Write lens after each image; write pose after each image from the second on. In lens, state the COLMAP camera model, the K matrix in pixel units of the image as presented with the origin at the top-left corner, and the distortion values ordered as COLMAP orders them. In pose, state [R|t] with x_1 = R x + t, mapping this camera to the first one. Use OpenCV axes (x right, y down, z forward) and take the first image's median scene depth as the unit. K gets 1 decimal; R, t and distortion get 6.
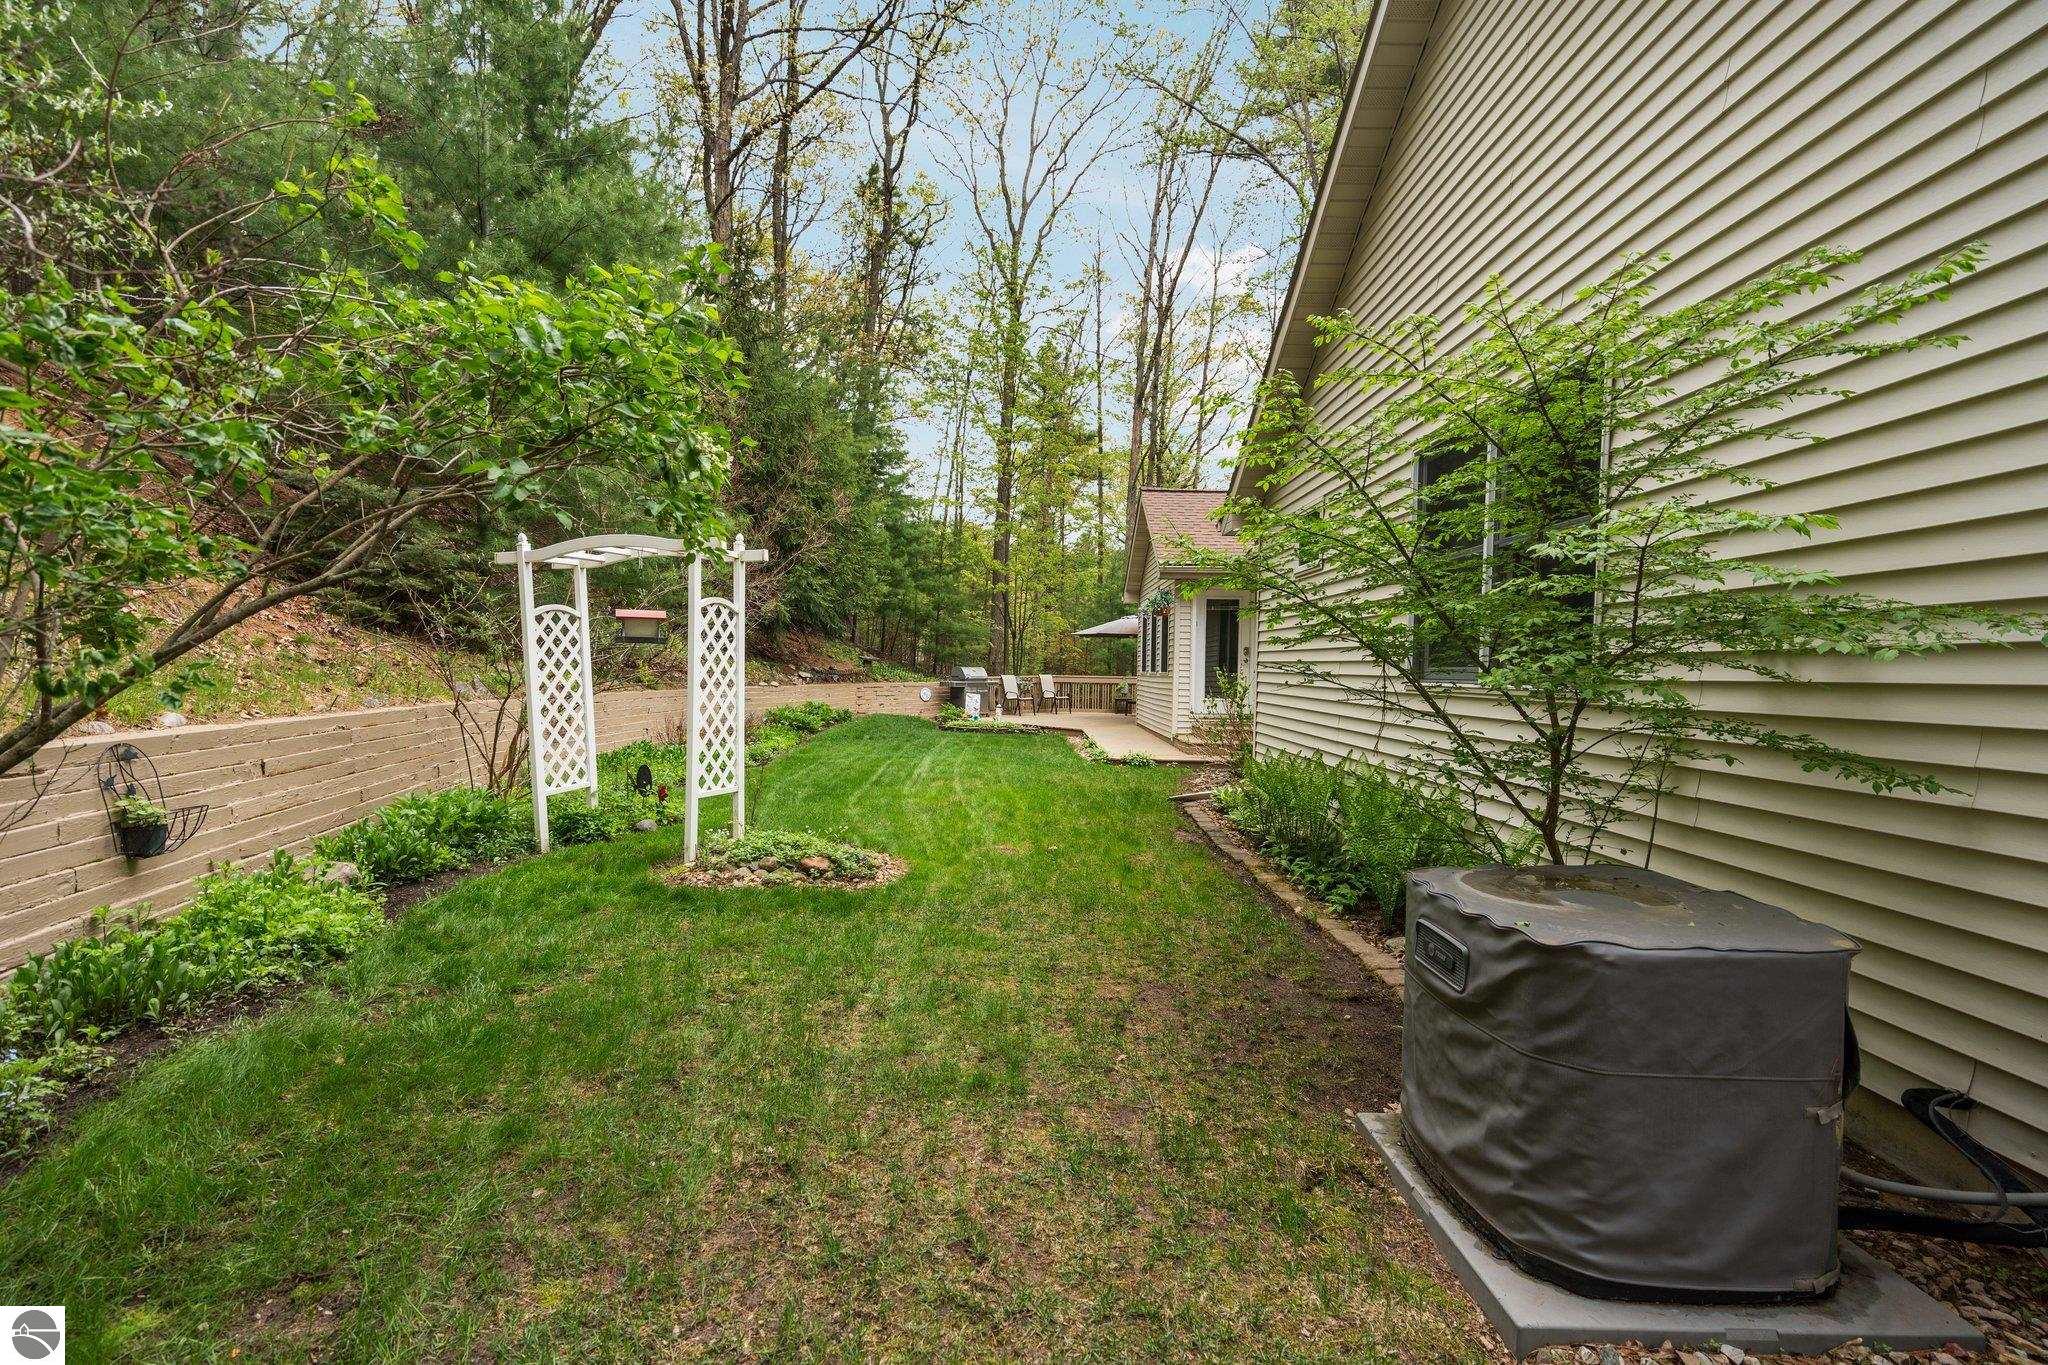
lens RADIAL K [[933.3, 0, 1022.2], [0, 933.3, 677.9], [0, 0, 1]] dist [0.003098, 0.000360]
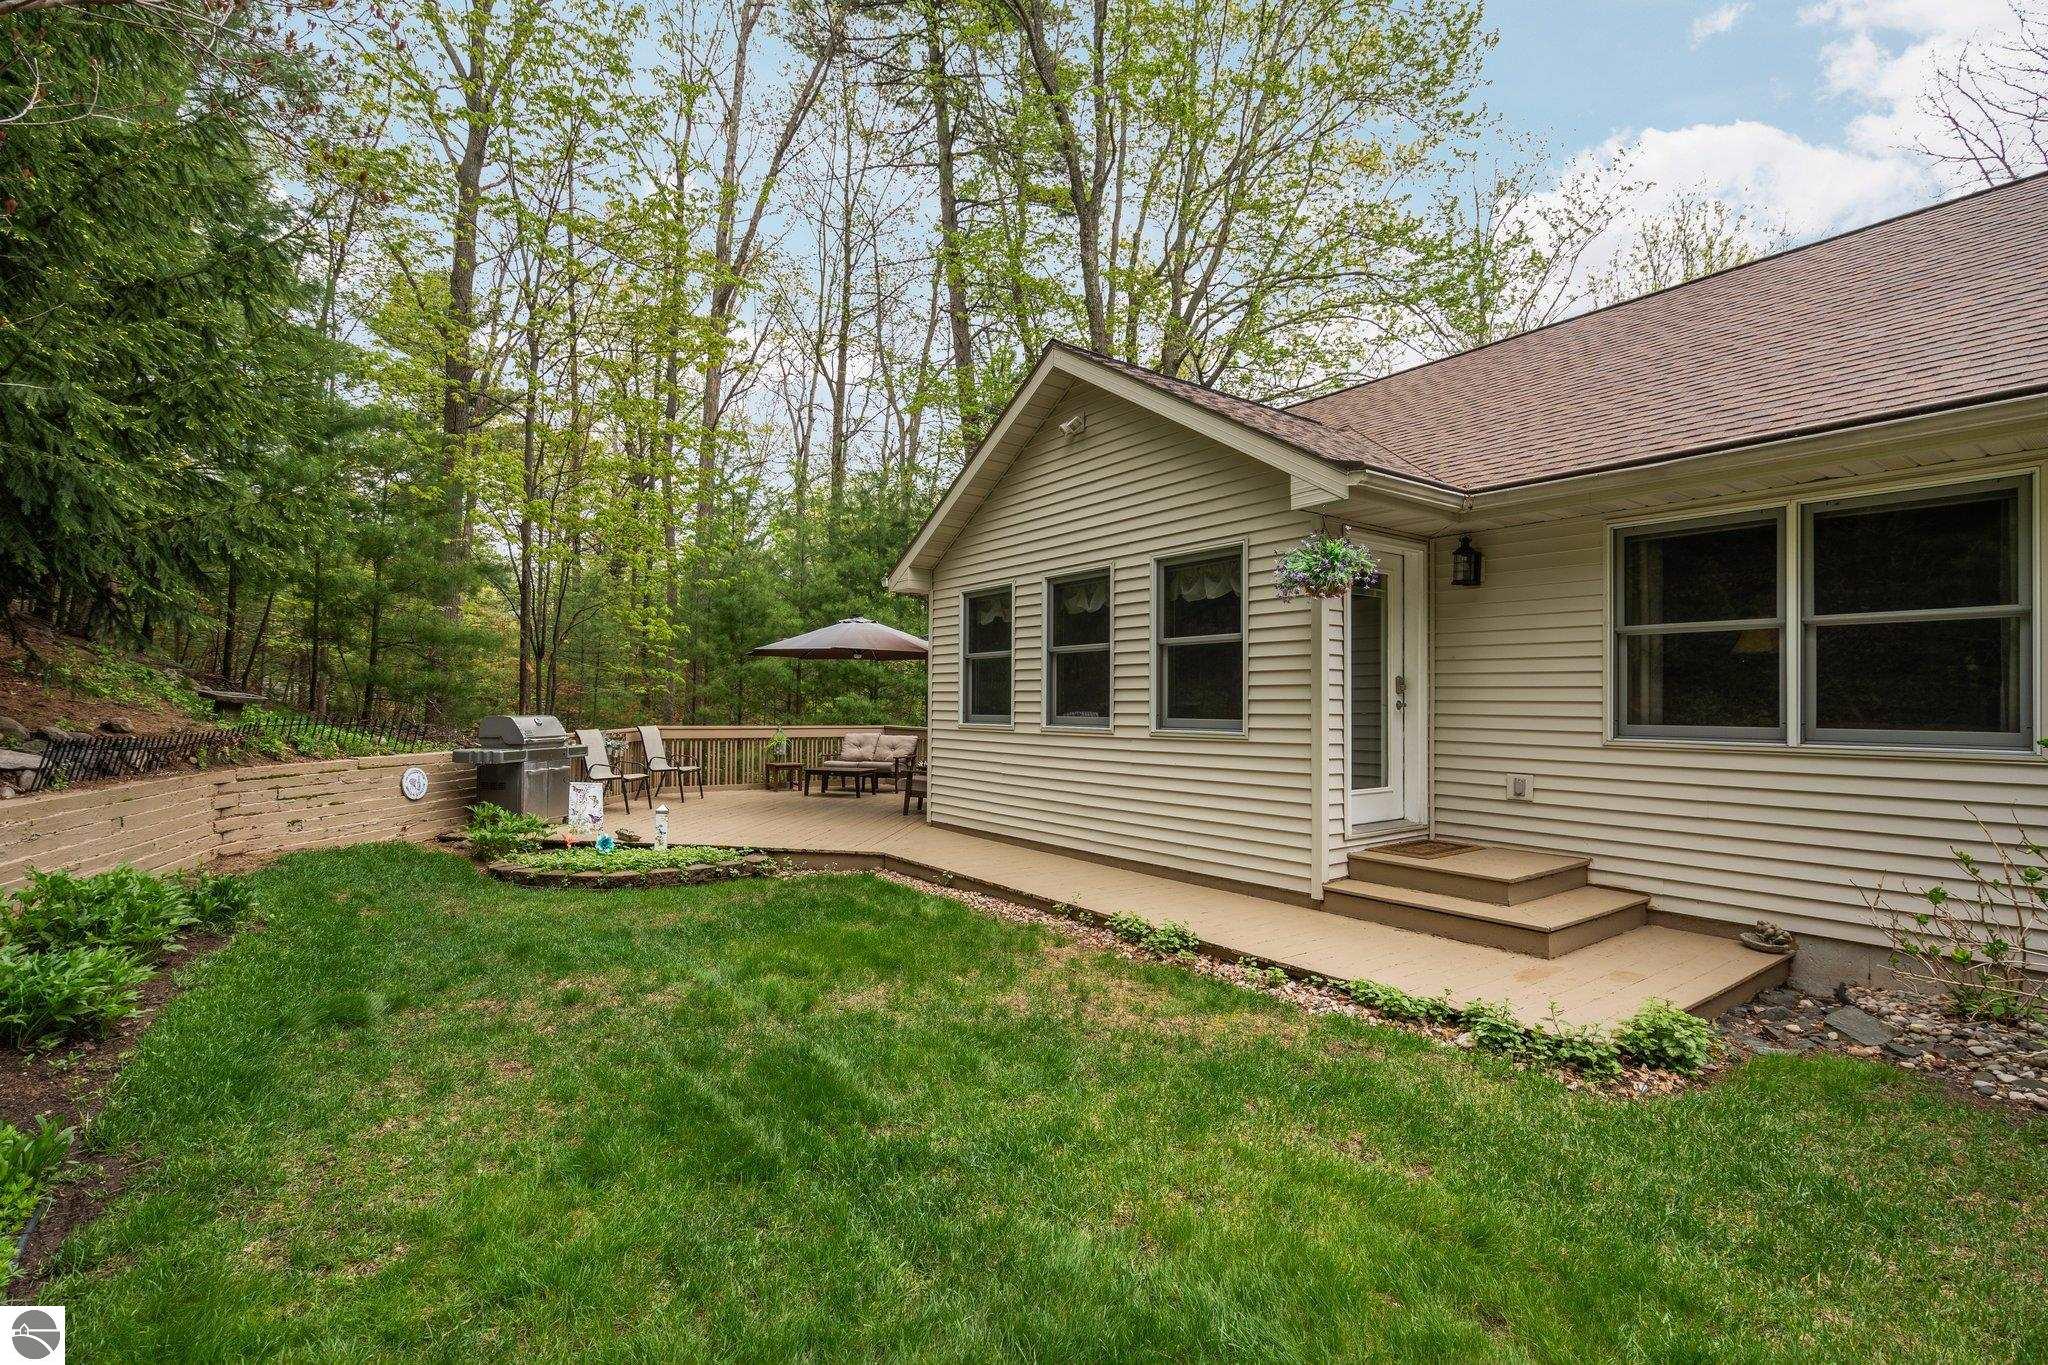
lens RADIAL K [[933.3, 0, 1022.4], [0, 933.3, 693.3], [0, 0, 1]] dist [0.003098, 0.000360]
pose [[0.800555, -0.000726, 0.599259, -0.141089], [0.010956, 0.999850, -0.013424, -0.014251], [-0.599159, 0.017312, 0.800443, 0.532556]]
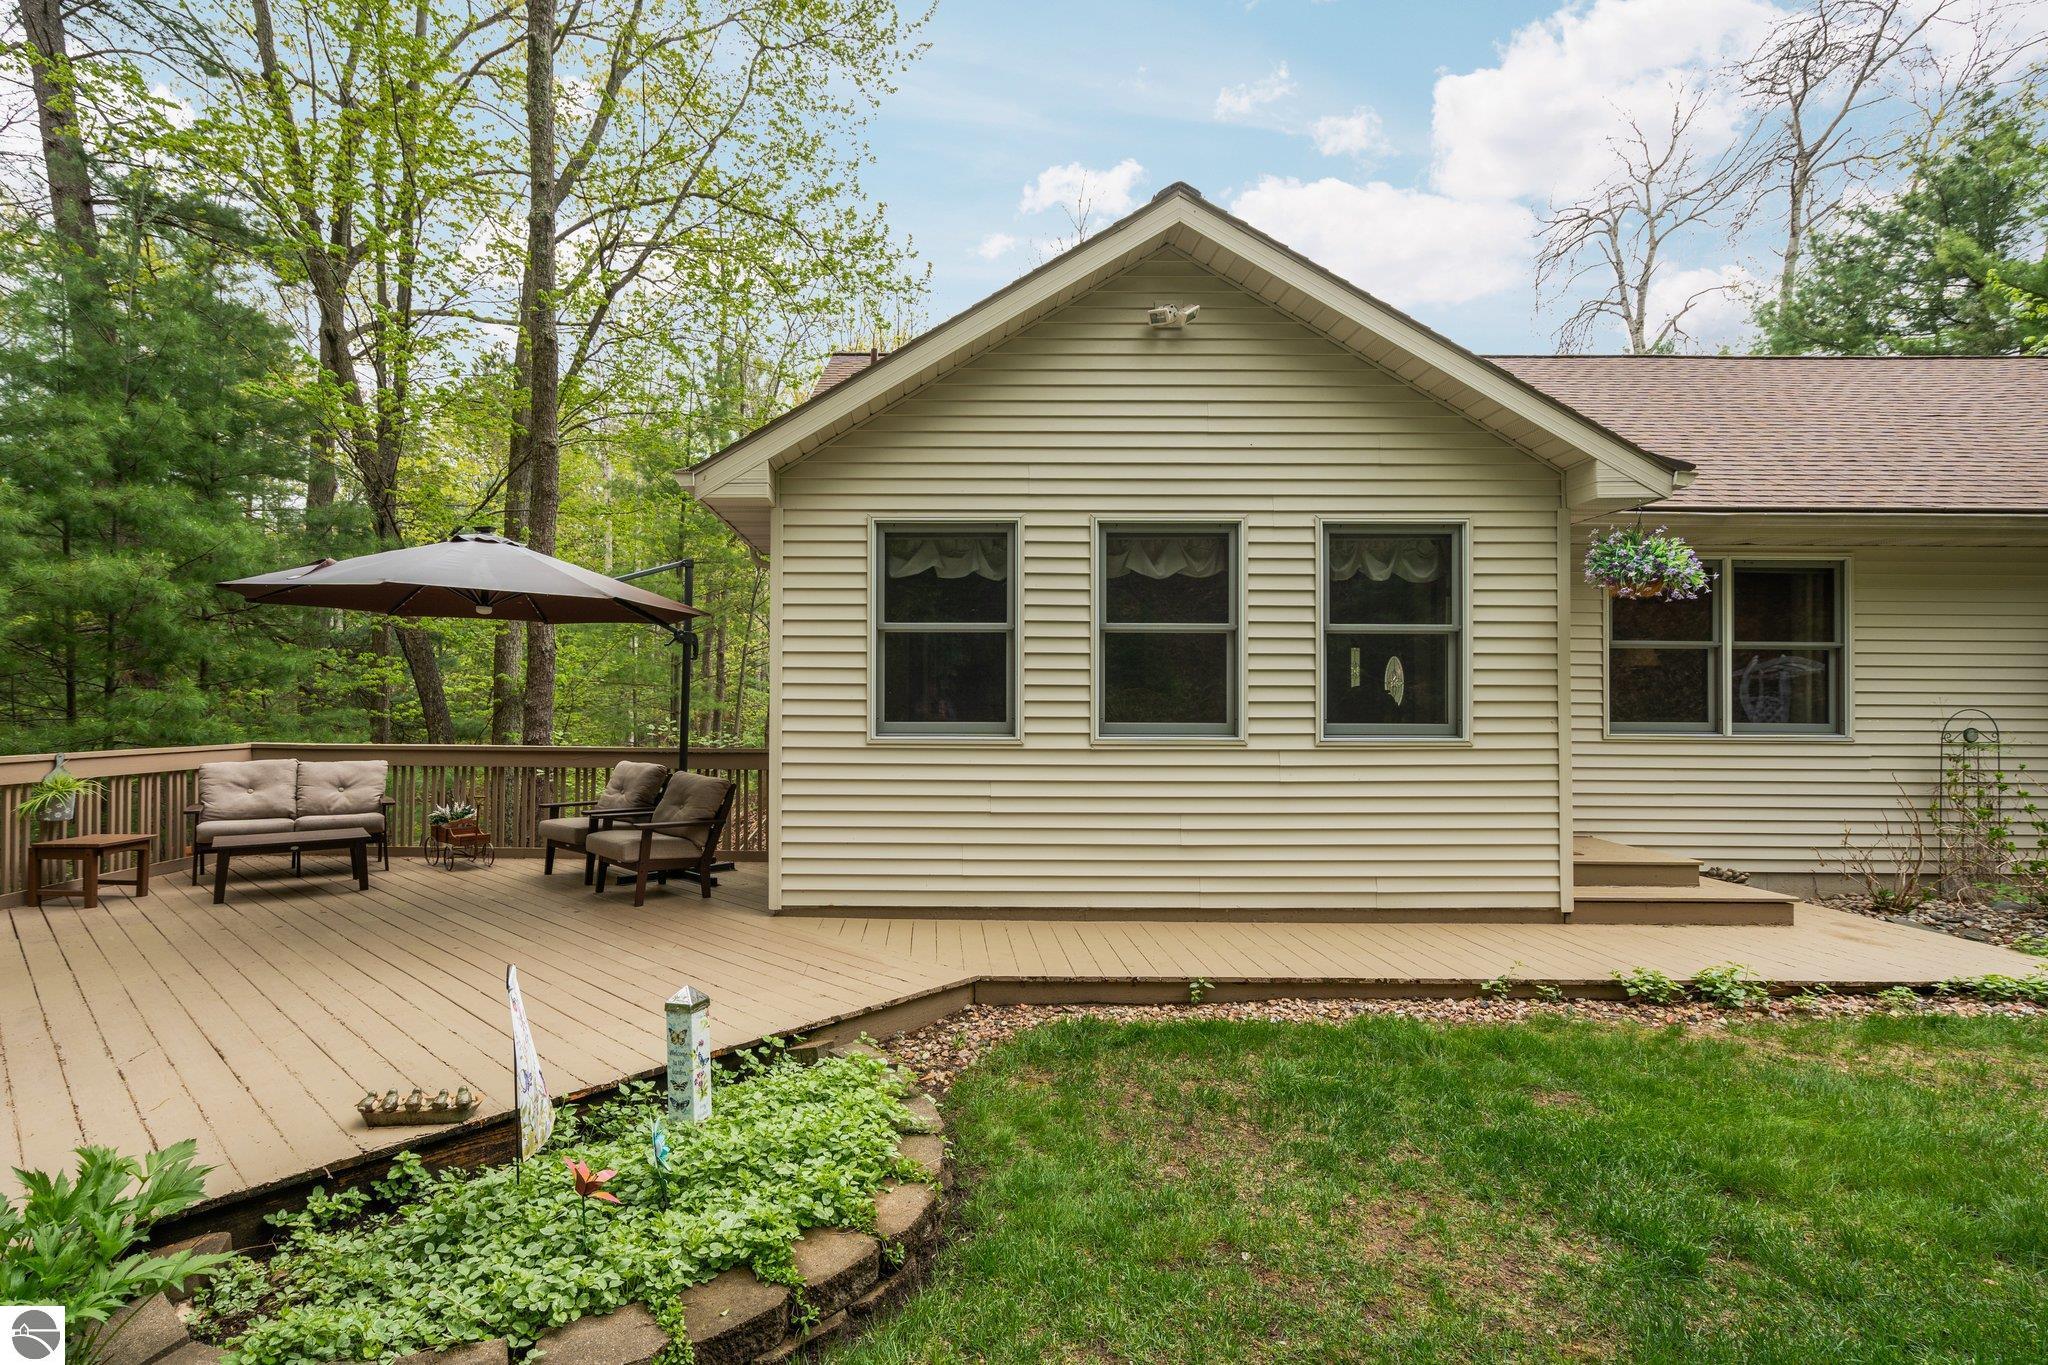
lens RADIAL K [[933.3, 0, 1020.7], [0, 933.3, 691.7], [0, 0, 1]] dist [0.003098, 0.000360]
pose [[-0.004223, 0.004439, 0.999981, -0.170347], [0.005386, 0.999976, -0.004416, -0.017915], [-0.999977, 0.005367, -0.004247, 0.895016]]
